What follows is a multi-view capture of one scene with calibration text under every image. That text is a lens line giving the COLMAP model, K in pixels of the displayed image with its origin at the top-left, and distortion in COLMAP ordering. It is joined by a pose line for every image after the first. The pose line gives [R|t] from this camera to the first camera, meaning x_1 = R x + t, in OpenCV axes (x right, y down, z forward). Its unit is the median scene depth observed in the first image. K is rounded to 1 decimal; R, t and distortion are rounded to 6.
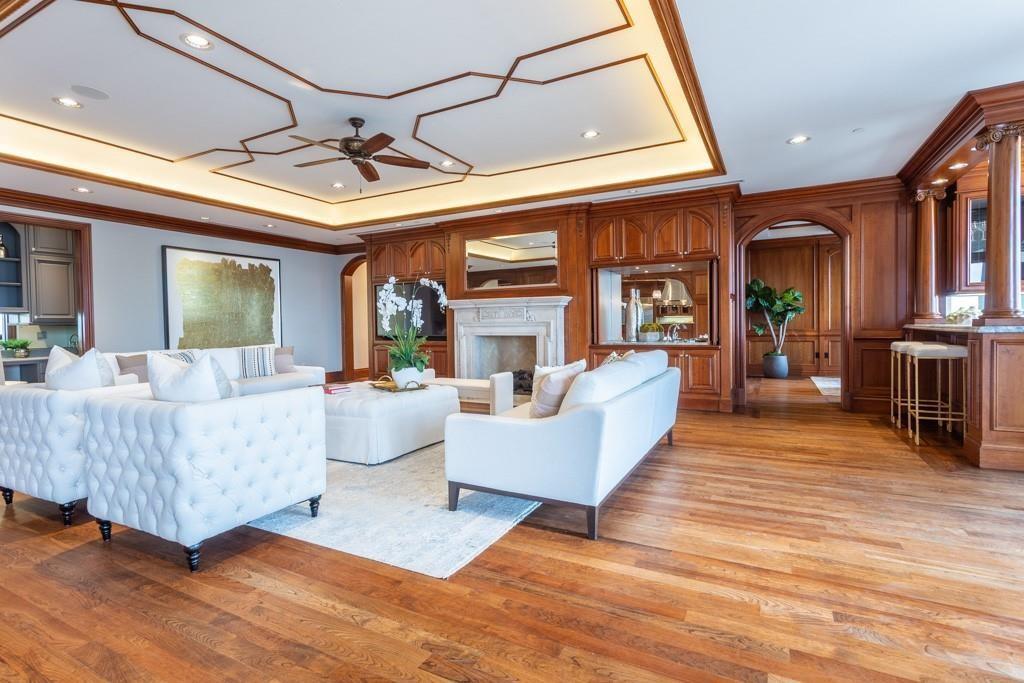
lens RADIAL K [[487.8, 0, 511.5], [0, 487.8, 334.6], [0, 0, 1]] dist [0.002349, 0.001429]
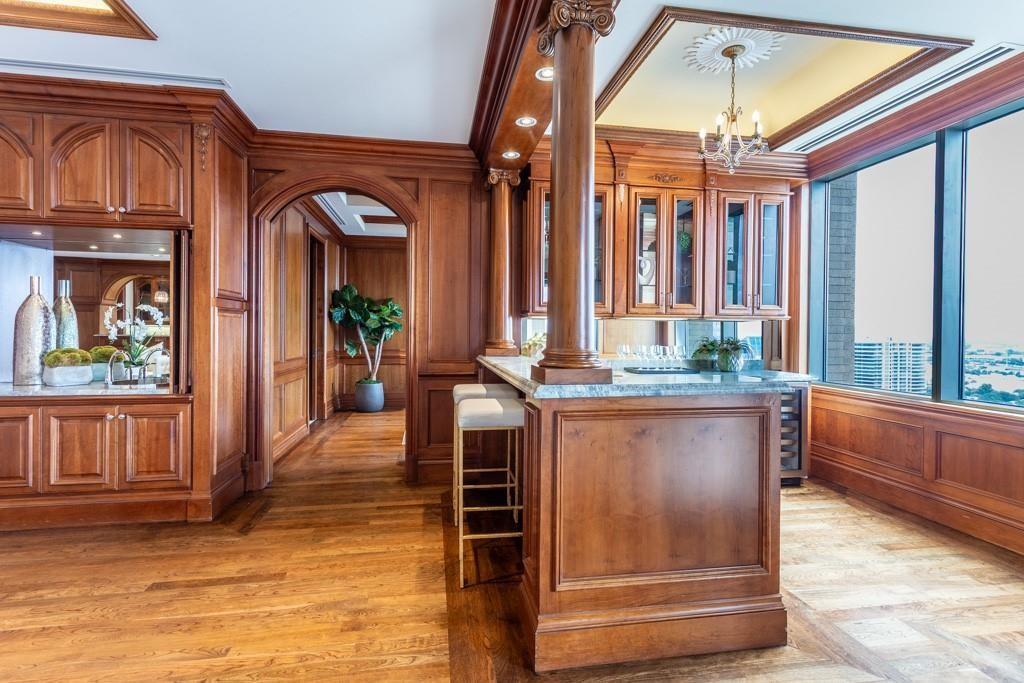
lens RADIAL K [[487.8, 0, 512.0], [0, 487.8, 337.7], [0, 0, 1]] dist [0.002349, 0.001429]
pose [[0.793202, 0.014075, 0.608796, 0.382755], [-0.007879, 0.999886, -0.012850, -0.035386], [-0.608908, 0.005396, 0.793223, 0.375628]]
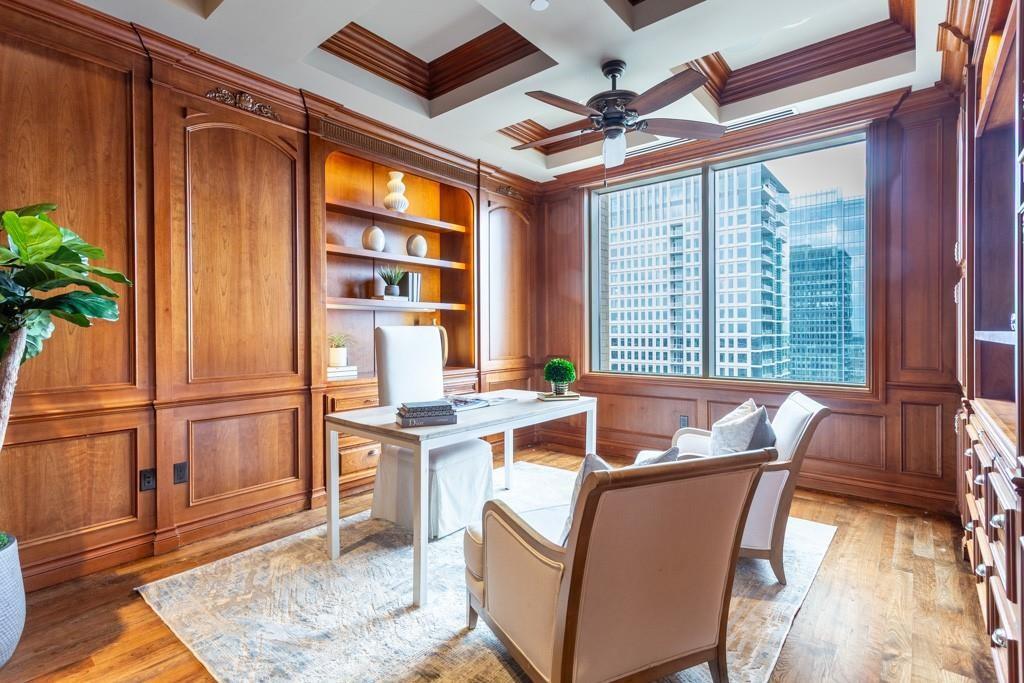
lens RADIAL K [[487.8, 0, 516.7], [0, 487.8, 336.3], [0, 0, 1]] dist [0.002349, 0.001429]
pose [[0.205245, 0.005234, 0.978697, 0.643051], [0.019053, 0.999775, -0.009342, -0.049407], [-0.978525, 0.020565, 0.205099, 1.186663]]
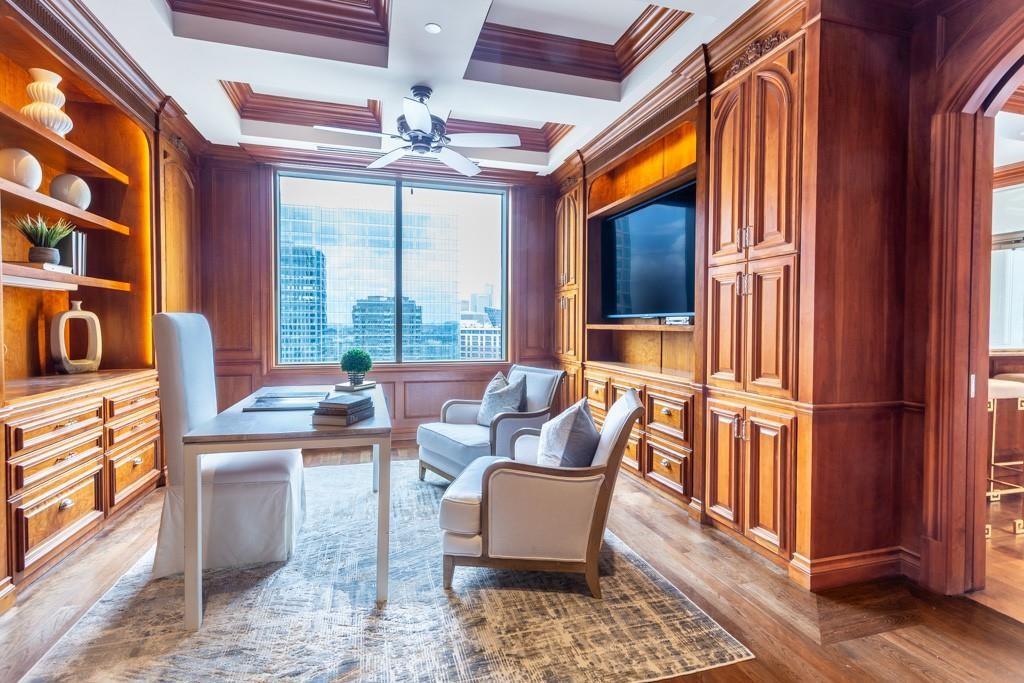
lens RADIAL K [[487.8, 0, 513.8], [0, 487.8, 334.9], [0, 0, 1]] dist [0.002349, 0.001429]
pose [[-0.696768, -0.005689, 0.717274, 0.662541], [0.017789, 0.999524, 0.025209, -0.054658], [-0.717076, 0.030325, -0.696335, 1.490402]]
